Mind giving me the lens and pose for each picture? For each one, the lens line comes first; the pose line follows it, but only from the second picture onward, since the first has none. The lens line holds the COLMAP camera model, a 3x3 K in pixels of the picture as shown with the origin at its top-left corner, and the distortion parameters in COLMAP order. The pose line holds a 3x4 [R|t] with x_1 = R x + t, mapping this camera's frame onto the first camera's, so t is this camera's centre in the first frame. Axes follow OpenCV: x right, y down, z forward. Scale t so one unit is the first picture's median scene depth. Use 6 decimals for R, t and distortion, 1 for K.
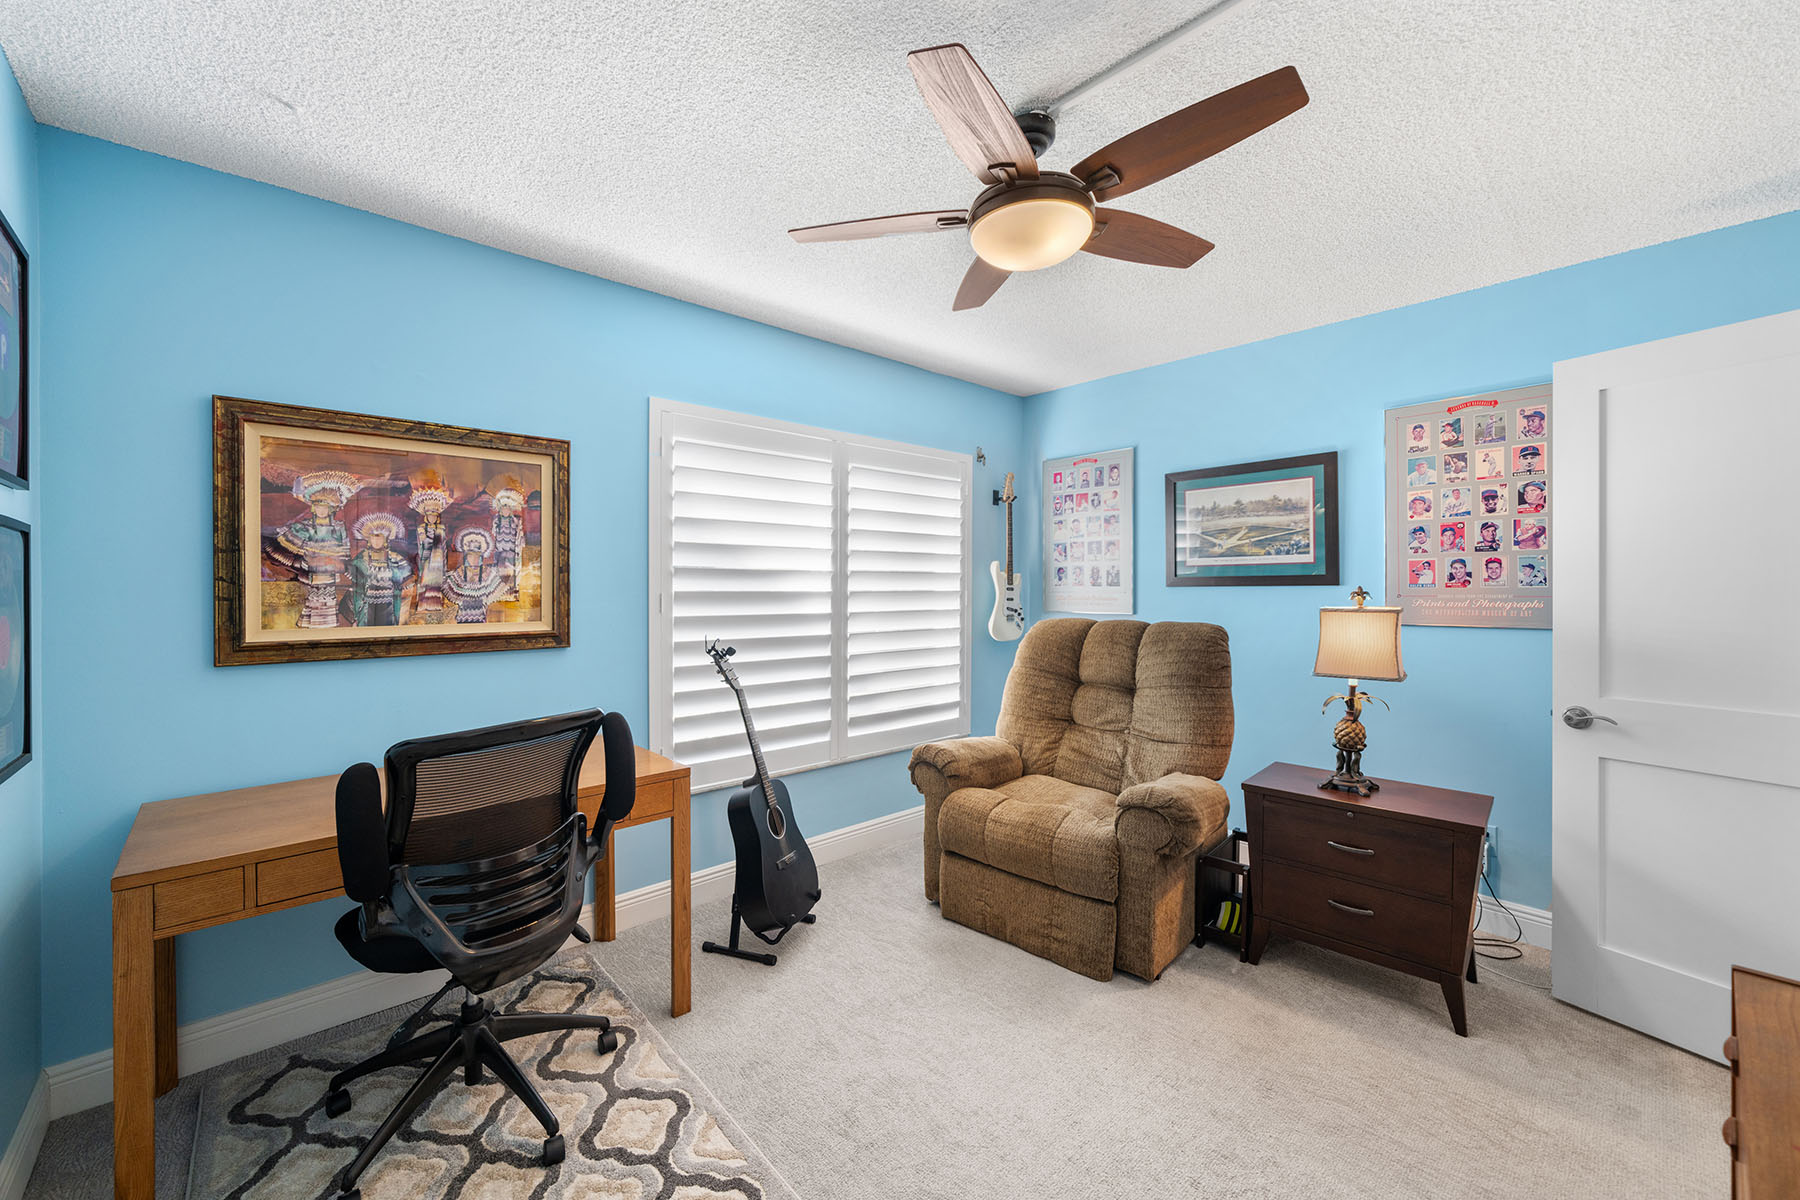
lens RADIAL K [[724.5, 0, 888.2], [0, 724.5, 590.4], [0, 0, 1]] dist [0.001633, 0.000246]
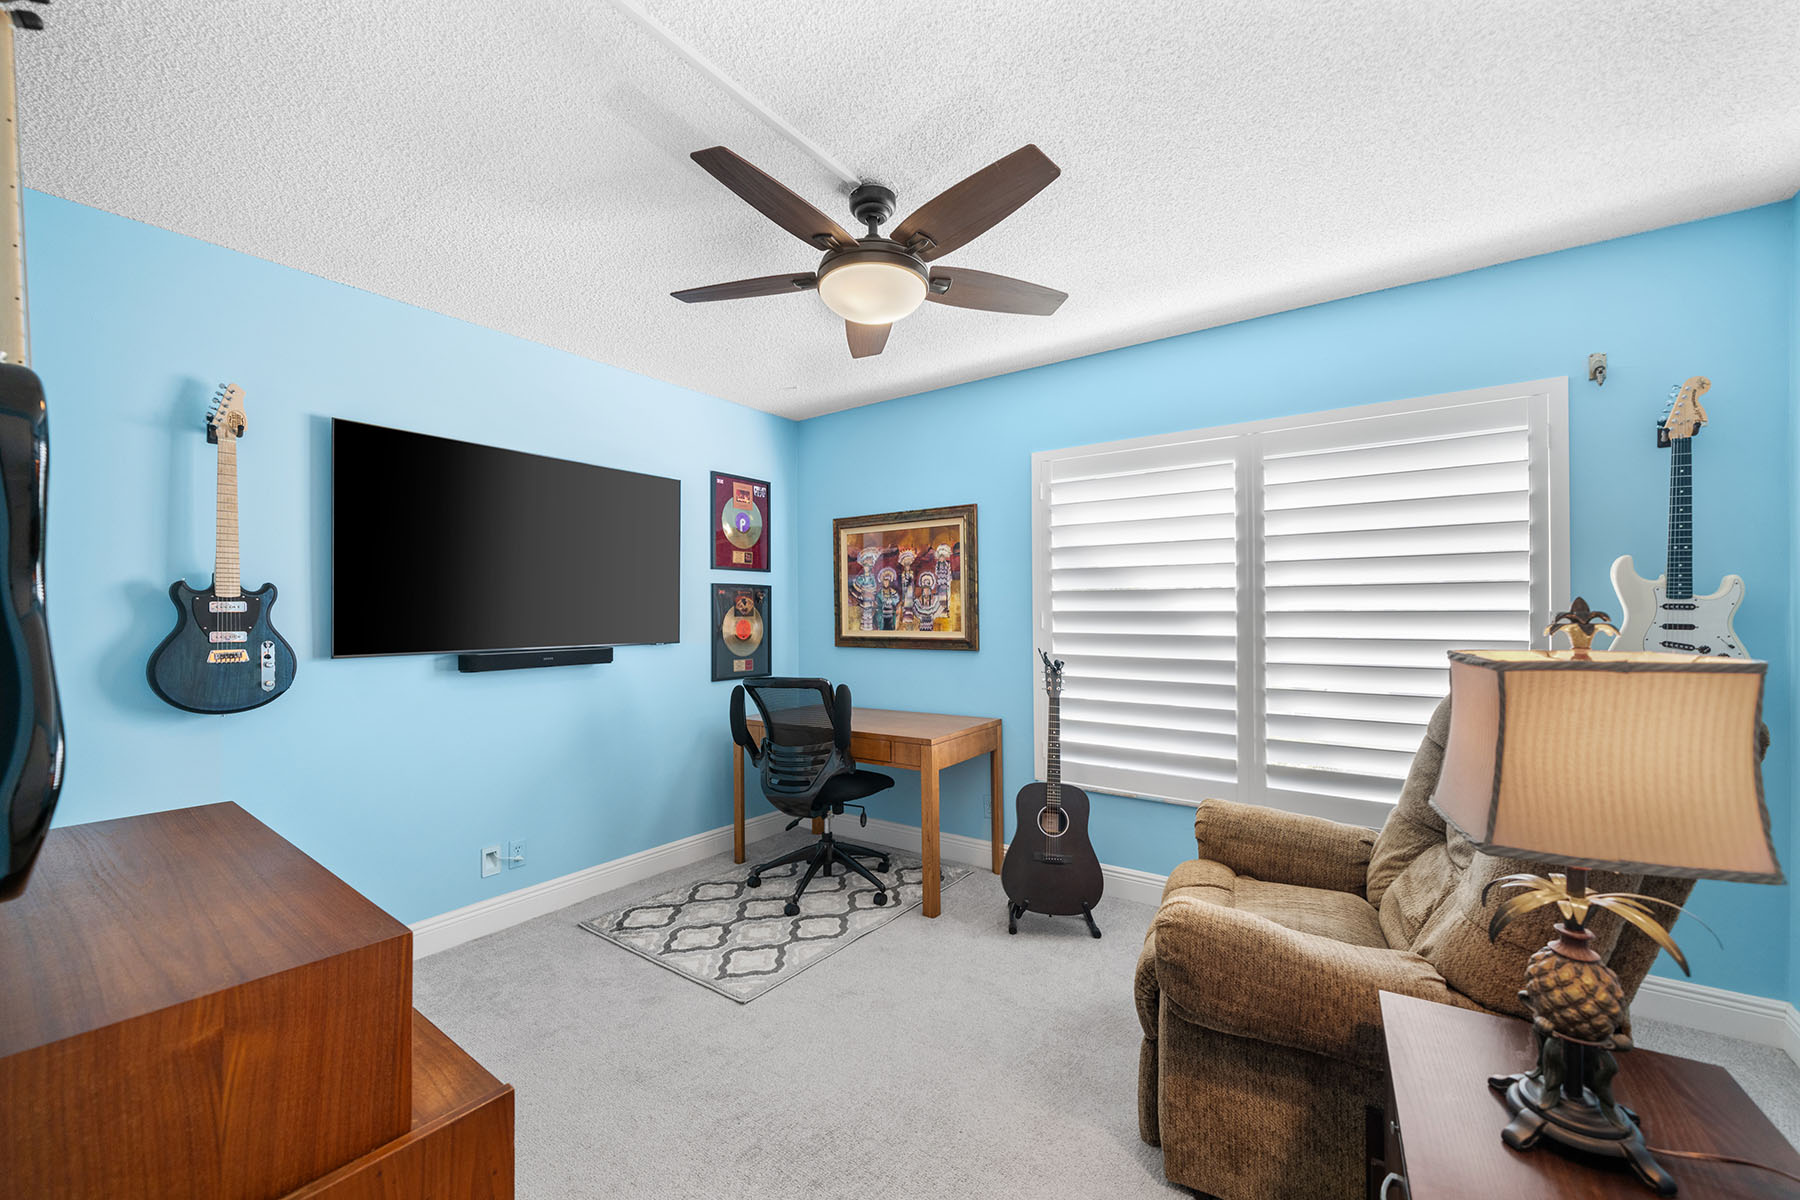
lens RADIAL K [[724.5, 0, 884.7], [0, 724.5, 610.6], [0, 0, 1]] dist [0.001633, 0.000246]
pose [[0.194995, -0.000047, -0.980804, 0.977585], [0.001020, 0.999999, 0.000155, -0.000007], [0.980804, -0.001030, 0.194995, 0.601534]]
